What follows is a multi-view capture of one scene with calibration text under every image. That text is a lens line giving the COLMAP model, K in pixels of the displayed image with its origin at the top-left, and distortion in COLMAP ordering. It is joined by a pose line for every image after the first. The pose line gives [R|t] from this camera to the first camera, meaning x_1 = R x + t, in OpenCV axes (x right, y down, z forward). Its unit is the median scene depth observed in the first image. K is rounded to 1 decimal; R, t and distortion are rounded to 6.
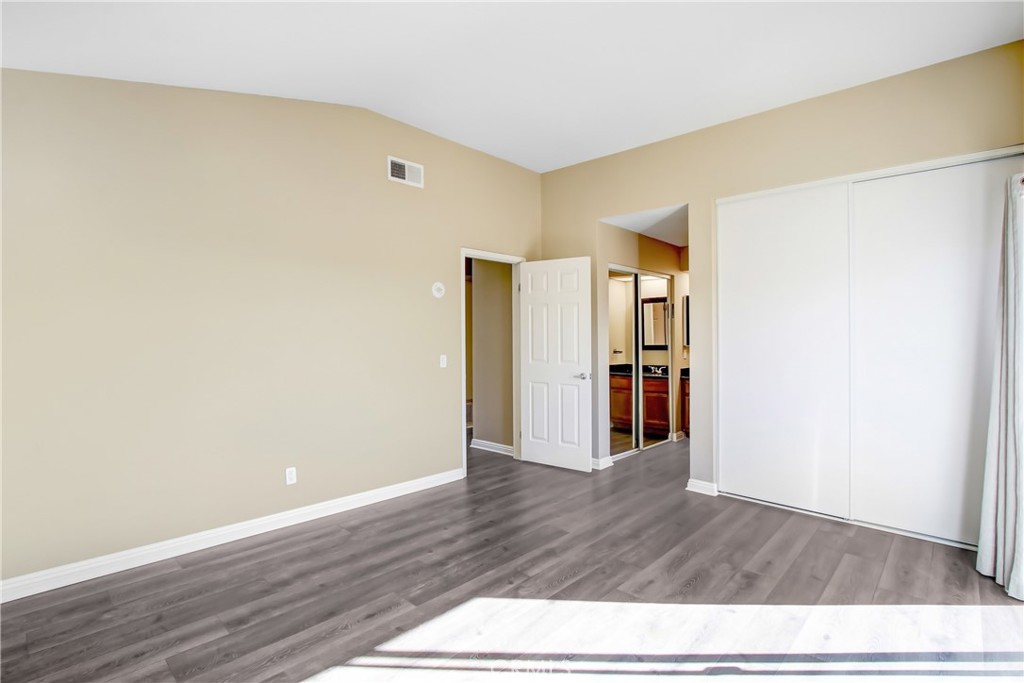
lens RADIAL K [[493.3, 0, 512.8], [0, 493.3, 340.7], [0, 0, 1]] dist [-0.021679, 0.004366]
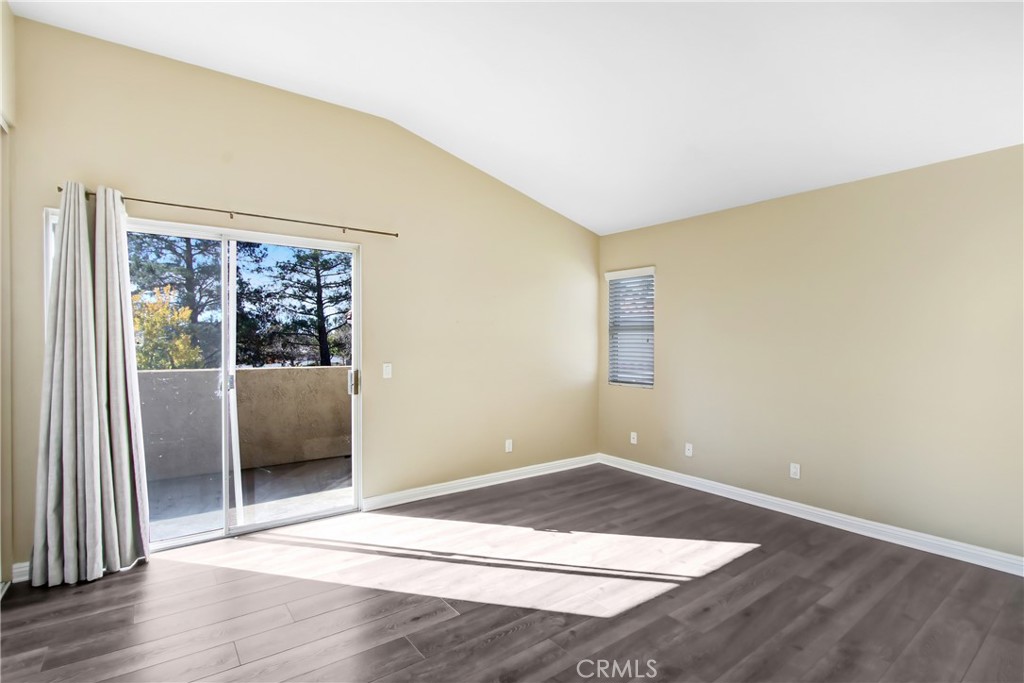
lens RADIAL K [[493.3, 0, 511.5], [0, 493.3, 344.7], [0, 0, 1]] dist [-0.021679, 0.004366]
pose [[-0.986695, -0.014896, 0.161901, -0.031243], [-0.012372, 0.999786, 0.016590, -0.029797], [-0.162114, 0.014367, -0.986667, 1.954997]]
